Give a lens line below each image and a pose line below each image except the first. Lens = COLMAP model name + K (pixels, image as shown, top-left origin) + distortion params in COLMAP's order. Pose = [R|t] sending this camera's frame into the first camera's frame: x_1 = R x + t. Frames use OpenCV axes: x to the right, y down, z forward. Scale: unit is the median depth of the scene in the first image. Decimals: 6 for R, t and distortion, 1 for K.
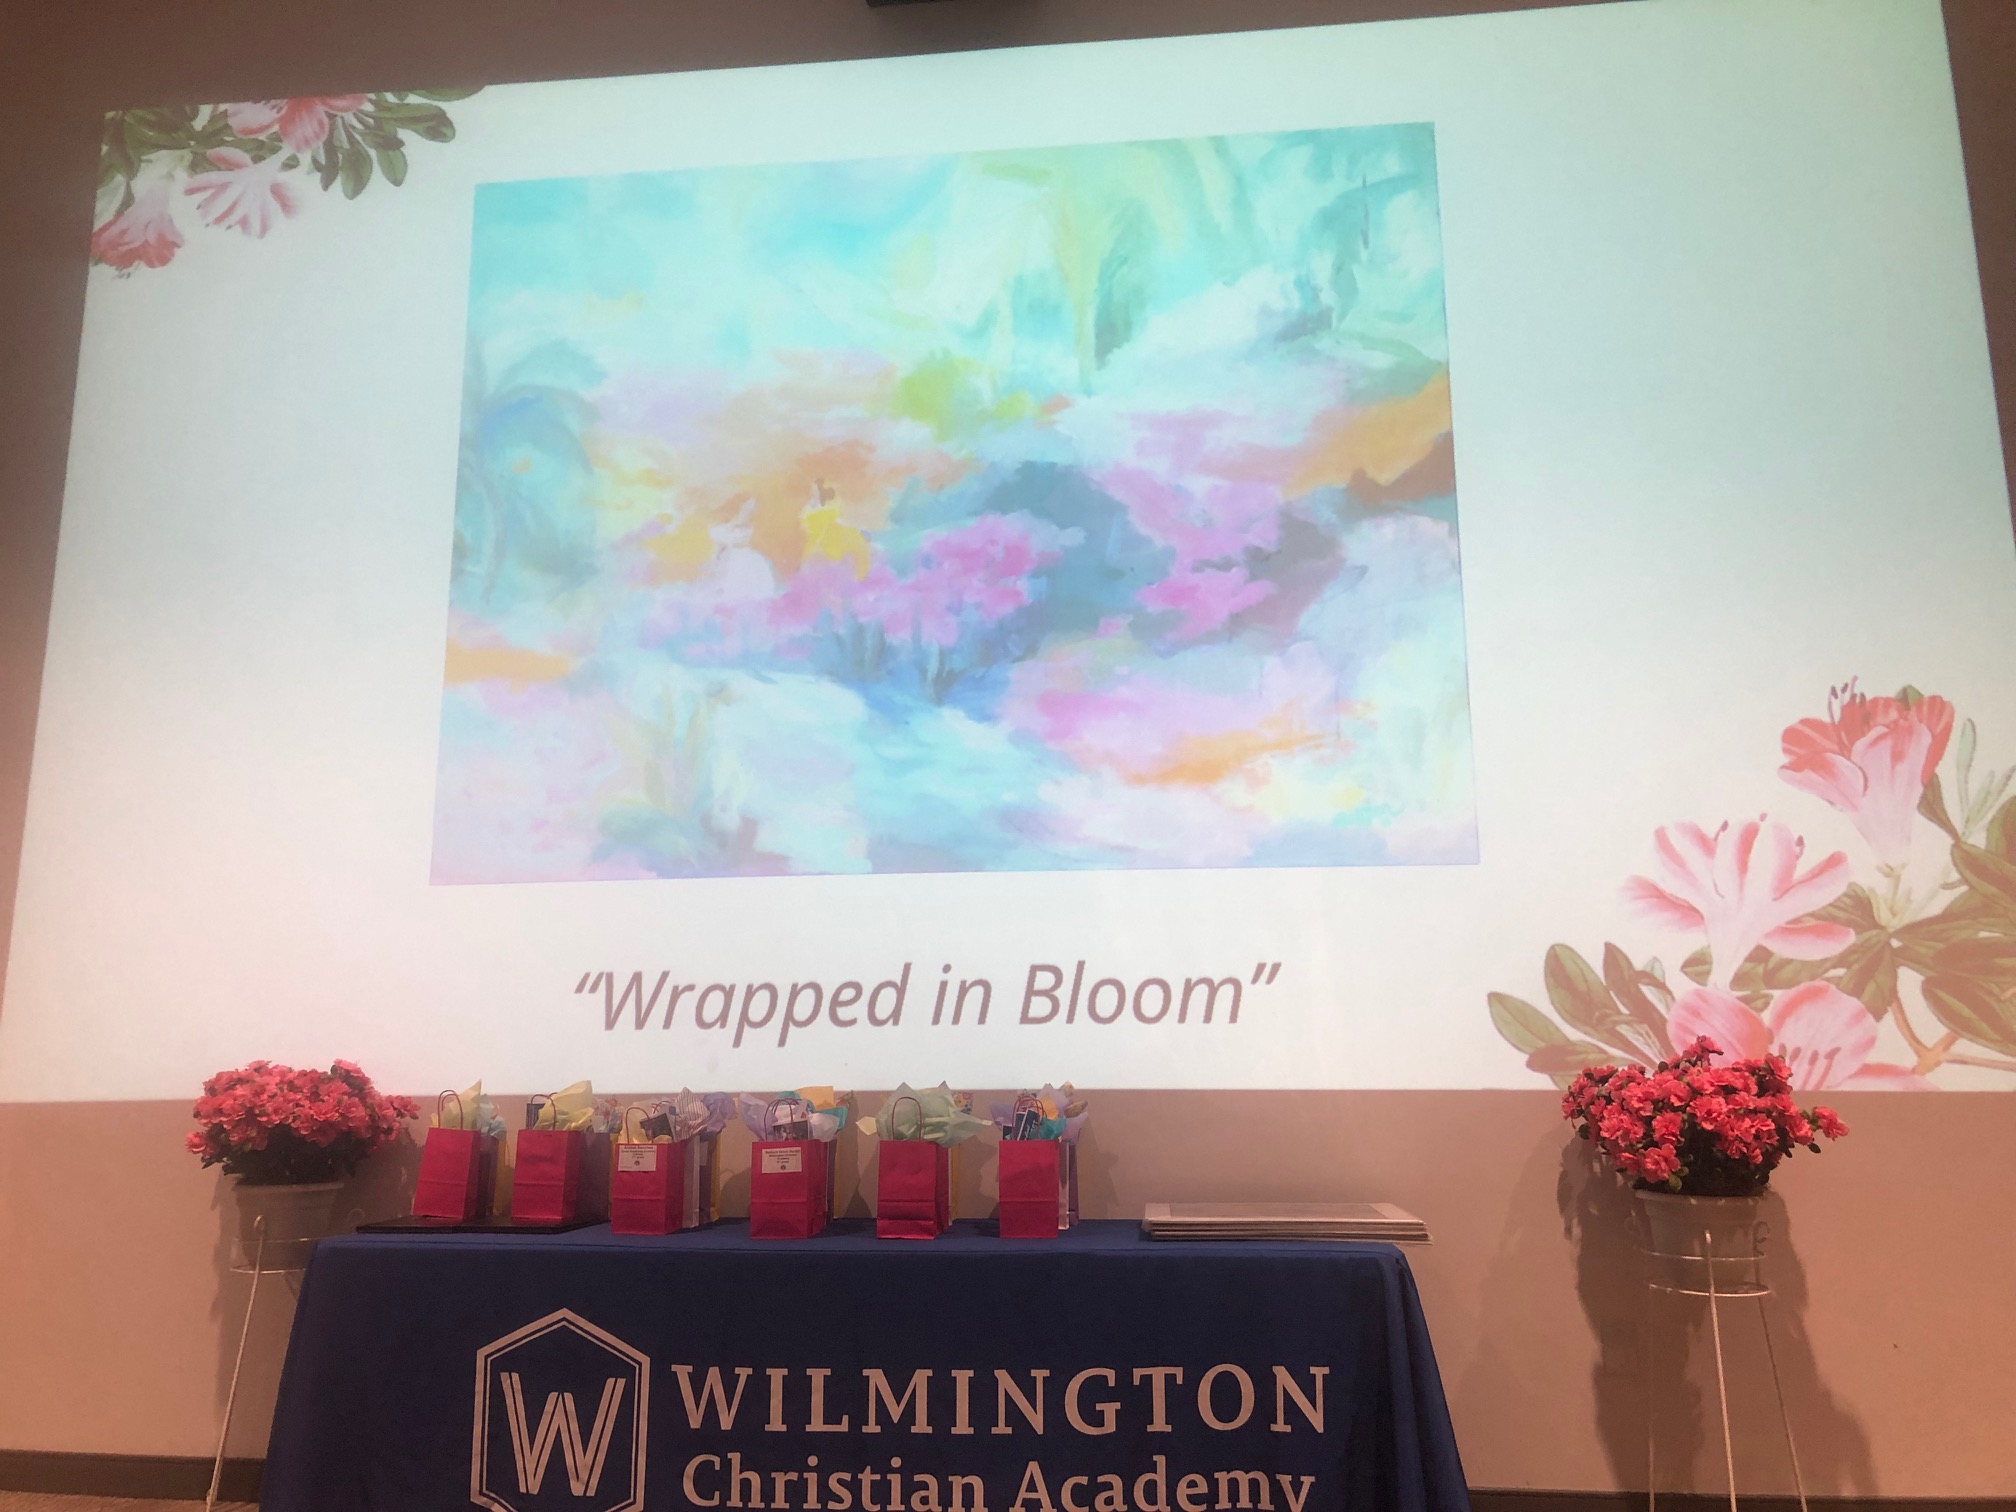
lens RADIAL K [[1667.4, 0, 1008.8], [0, 1667.4, 794.0], [0, 0, 1]] dist [-0.002835, 0.055613]
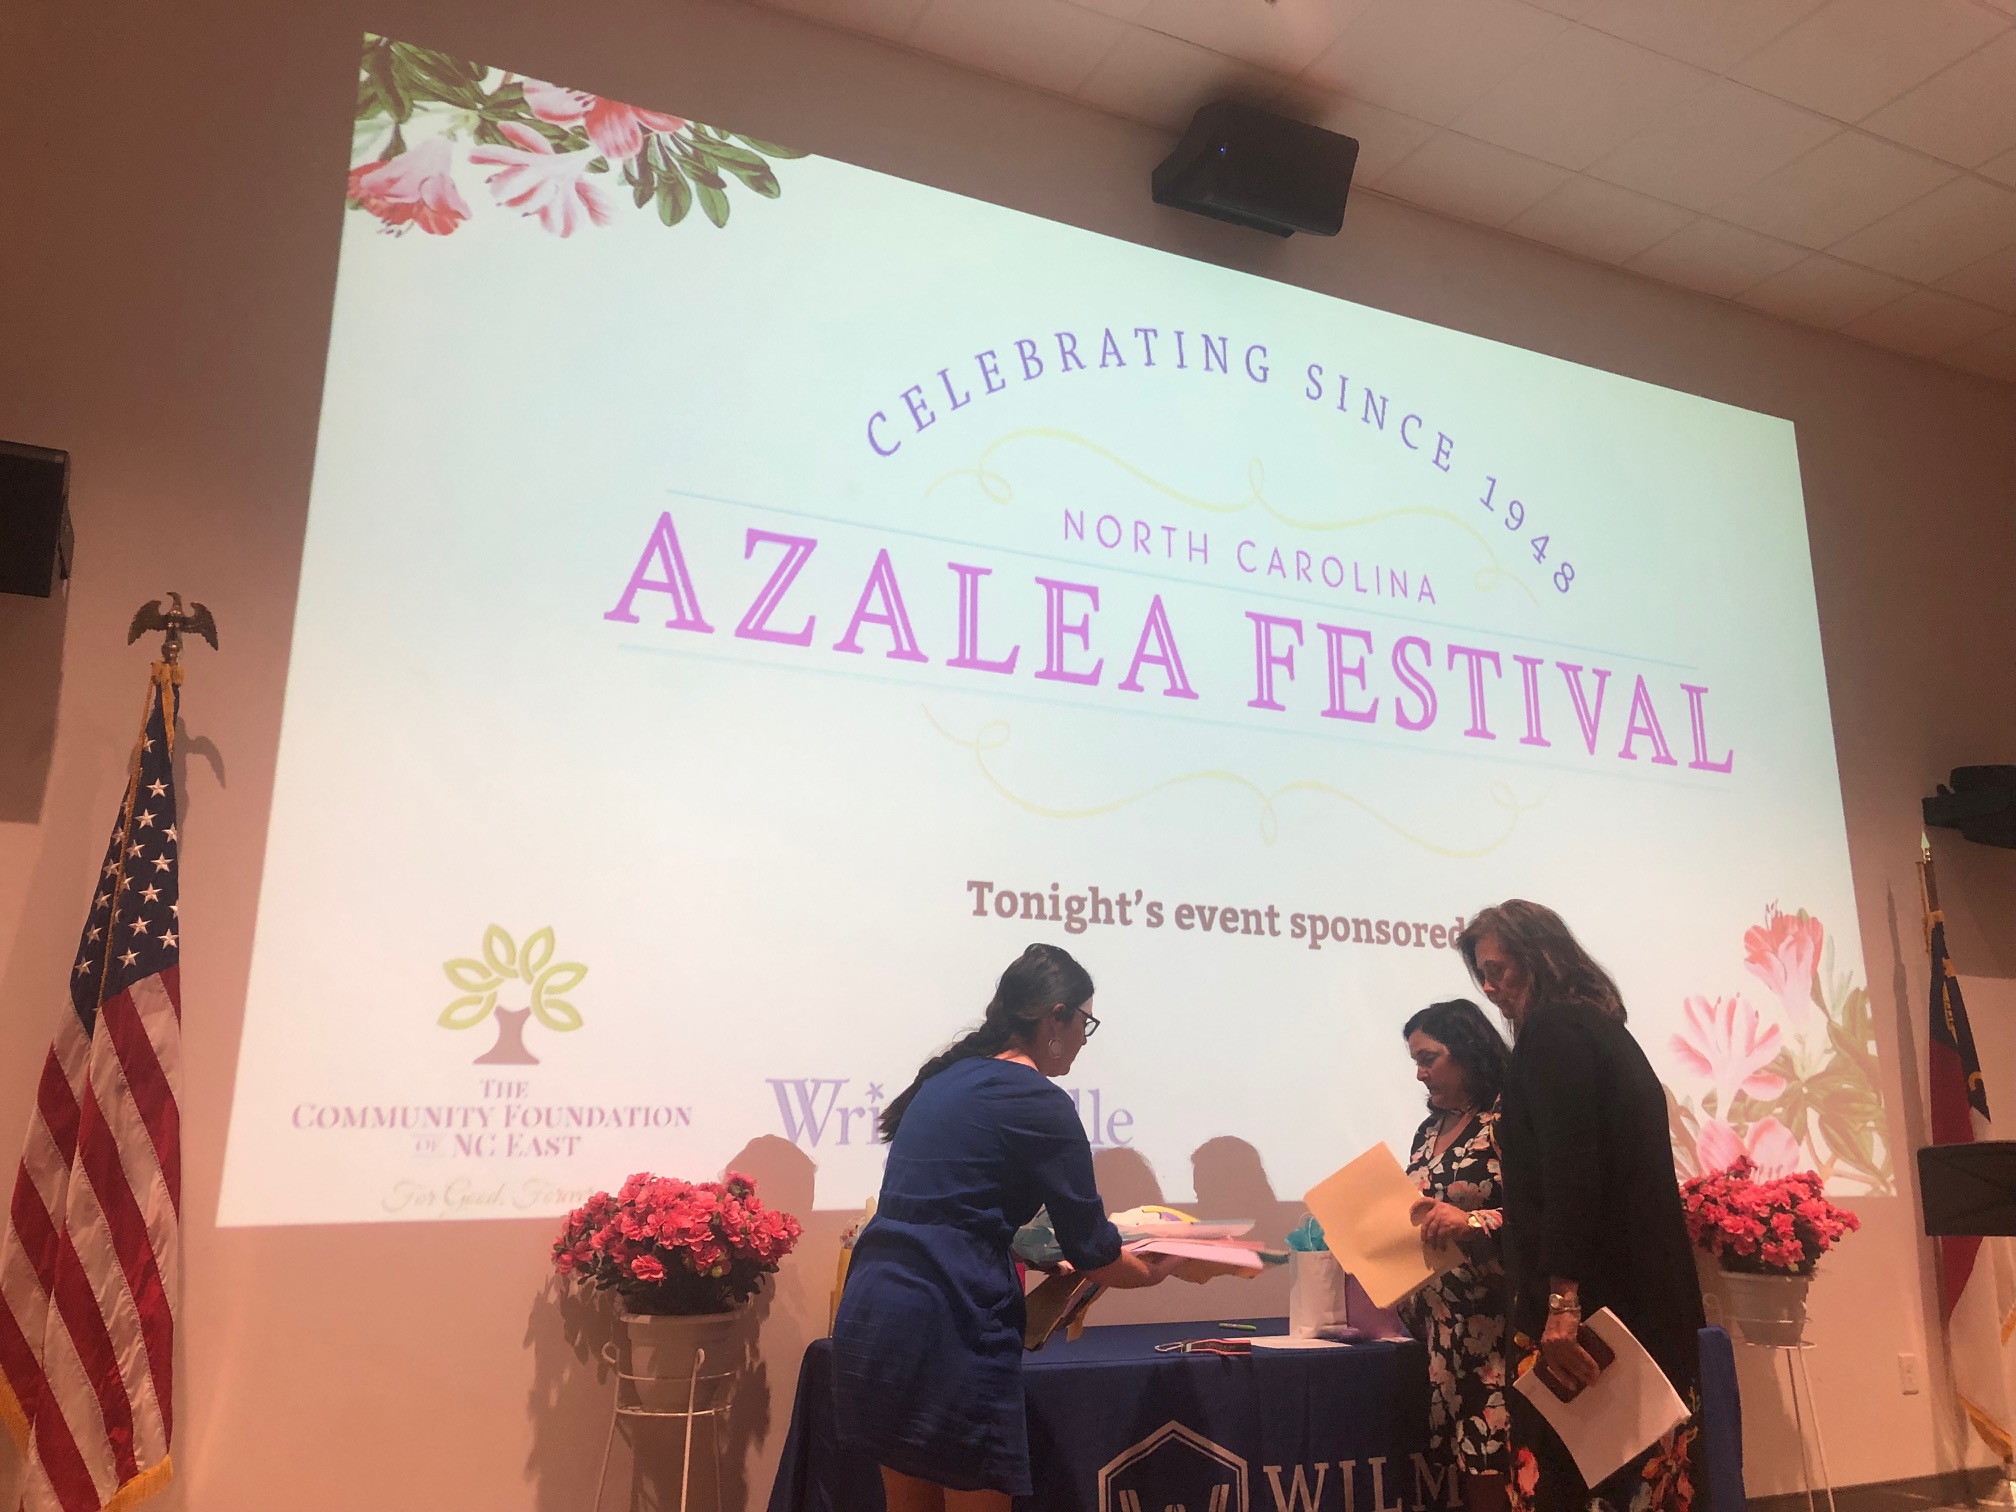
lens RADIAL K [[1667.4, 0, 1008.8], [0, 1667.4, 794.0], [0, 0, 1]] dist [-0.002835, 0.055613]
pose [[0.842546, 0.118982, 0.525319, -0.793683], [-0.092238, 0.992762, -0.076917, 0.010459], [-0.530668, 0.016352, 0.847422, 0.146570]]
